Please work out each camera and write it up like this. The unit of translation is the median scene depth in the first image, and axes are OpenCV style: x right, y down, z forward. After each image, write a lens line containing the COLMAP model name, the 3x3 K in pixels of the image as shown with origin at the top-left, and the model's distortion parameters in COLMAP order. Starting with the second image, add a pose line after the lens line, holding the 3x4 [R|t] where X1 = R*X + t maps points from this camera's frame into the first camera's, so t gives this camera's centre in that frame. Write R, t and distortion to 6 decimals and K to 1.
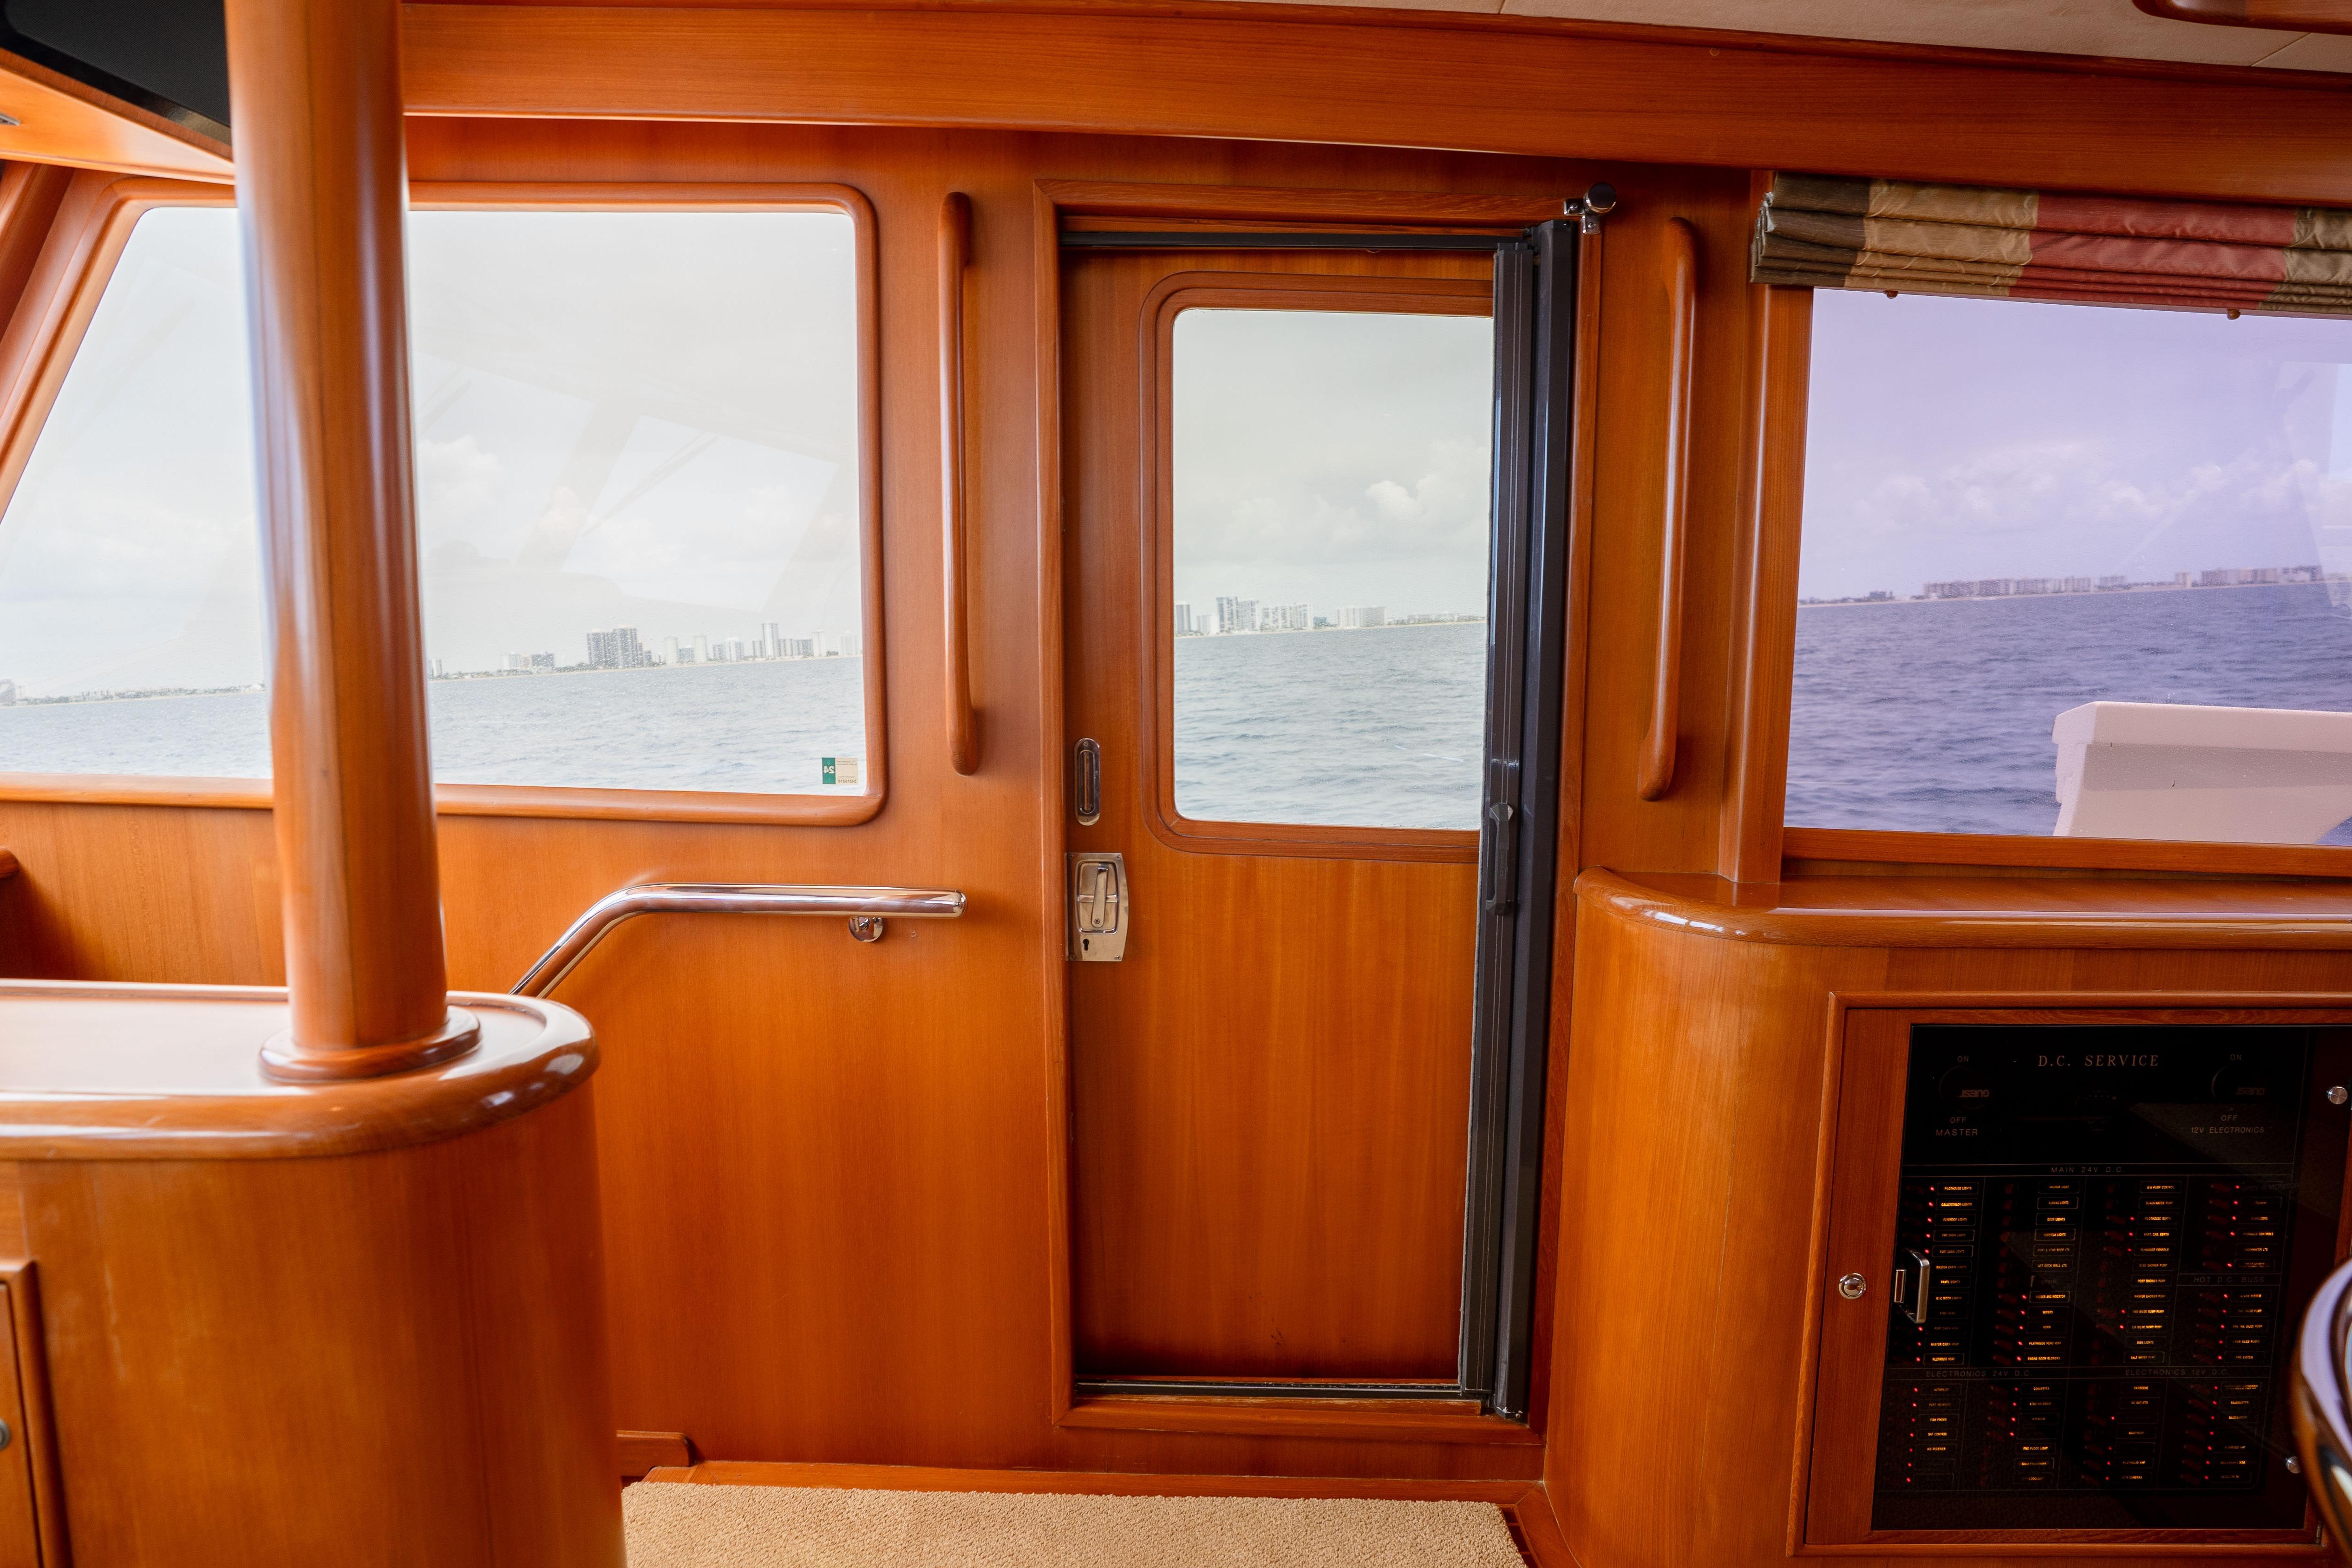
lens RADIAL K [[1292.4, 0, 1176.0], [0, 1292.4, 784.0], [0, 0, 1]] dist [-0.074223, 0.031903]
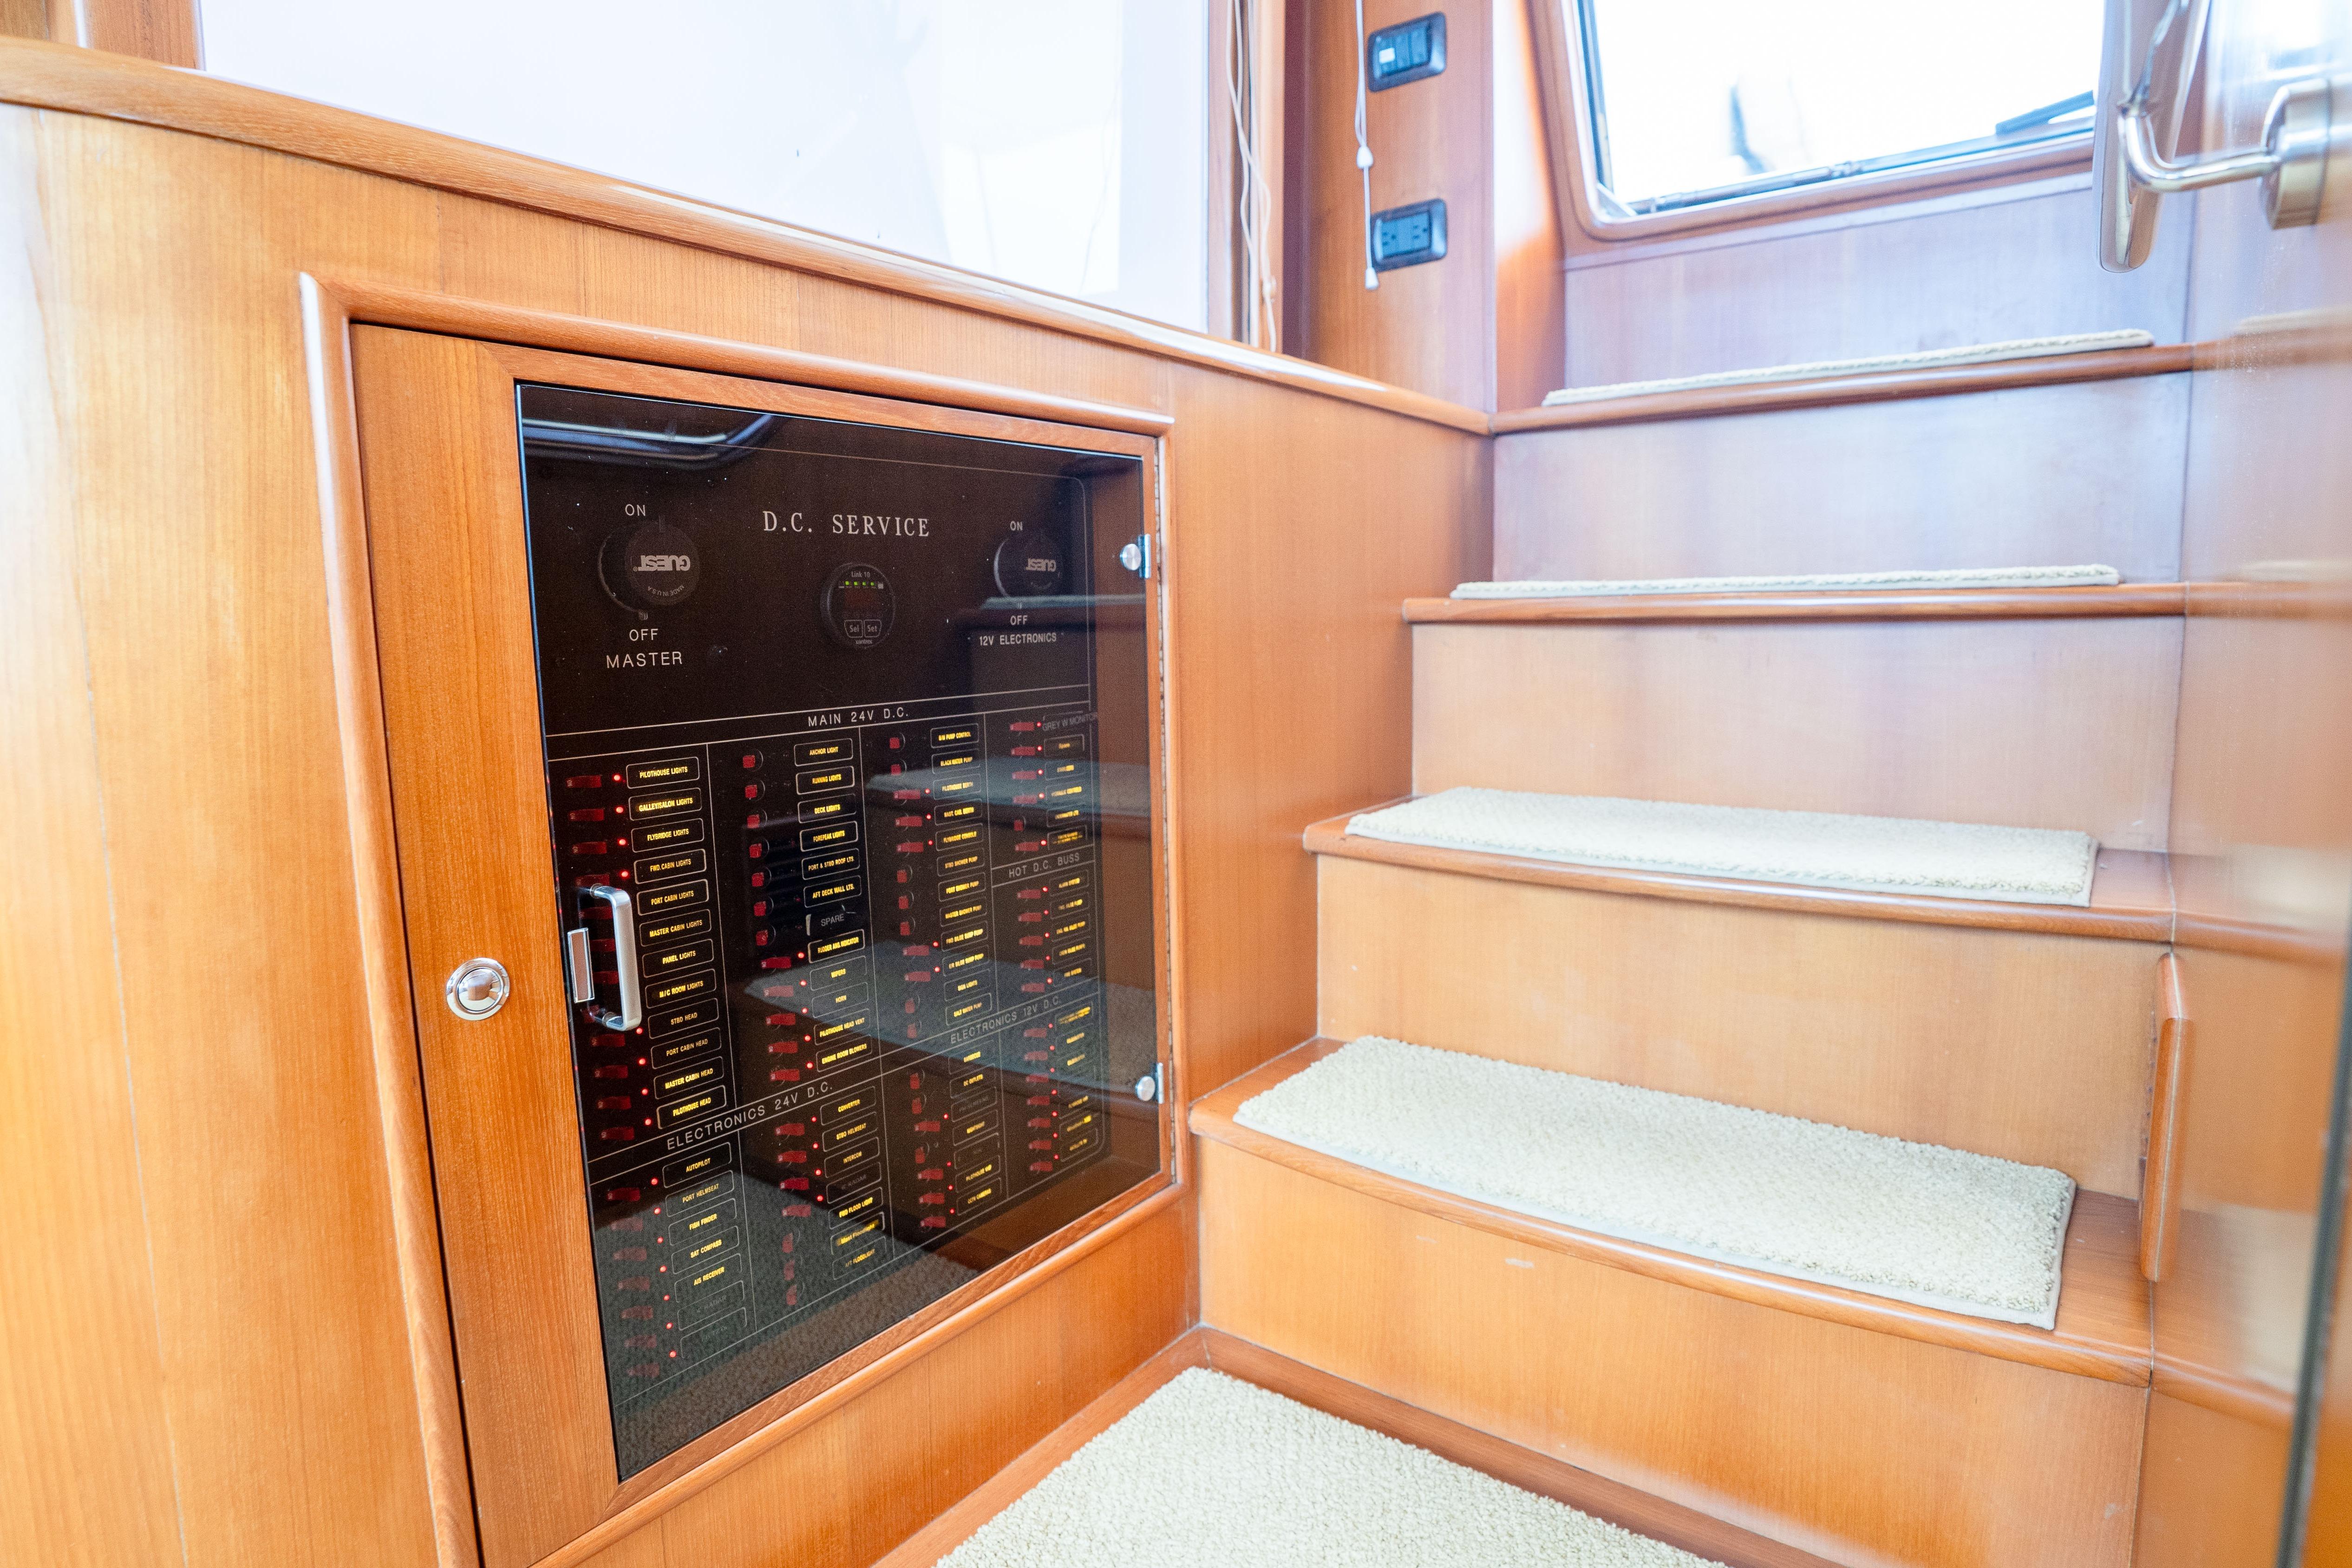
lens RADIAL K [[1292.4, 0, 1176.0], [0, 1292.4, 784.0], [0, 0, 1]] dist [-0.074223, 0.031903]
pose [[0.579949, -0.121472, 0.805546, 0.322091], [0.109050, 0.991497, 0.071003, 0.315732], [-0.807321, 0.046667, 0.588264, 0.522552]]
